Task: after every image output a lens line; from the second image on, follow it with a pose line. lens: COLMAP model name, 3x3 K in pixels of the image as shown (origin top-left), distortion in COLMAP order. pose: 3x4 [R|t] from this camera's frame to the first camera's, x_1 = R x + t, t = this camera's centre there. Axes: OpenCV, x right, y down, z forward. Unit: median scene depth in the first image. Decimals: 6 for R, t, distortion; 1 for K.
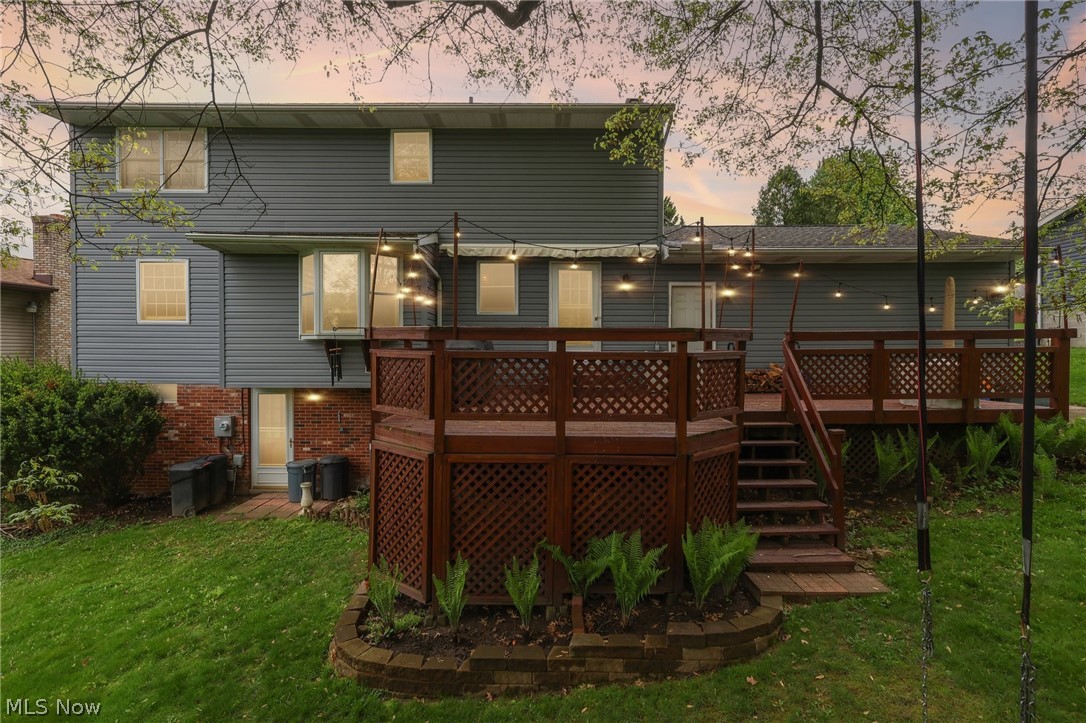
lens RADIAL K [[508.3, 0, 545.1], [0, 508.3, 358.4], [0, 0, 1]] dist [-0.001995, -0.000800]
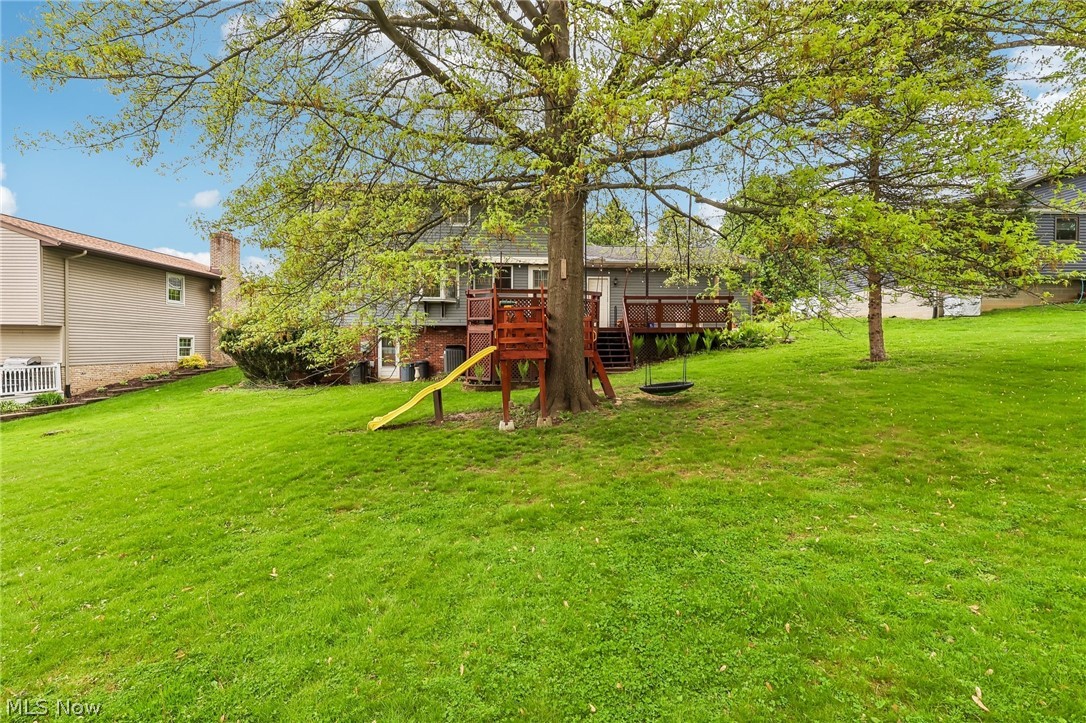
lens RADIAL K [[508.3, 0, 540.9], [0, 508.3, 358.7], [0, 0, 1]] dist [-0.001995, -0.000800]
pose [[0.998795, 0.001463, 0.049052, -0.060654], [-0.001829, 0.999971, 0.007427, 0.241552], [-0.049040, -0.007508, 0.998769, -1.509543]]
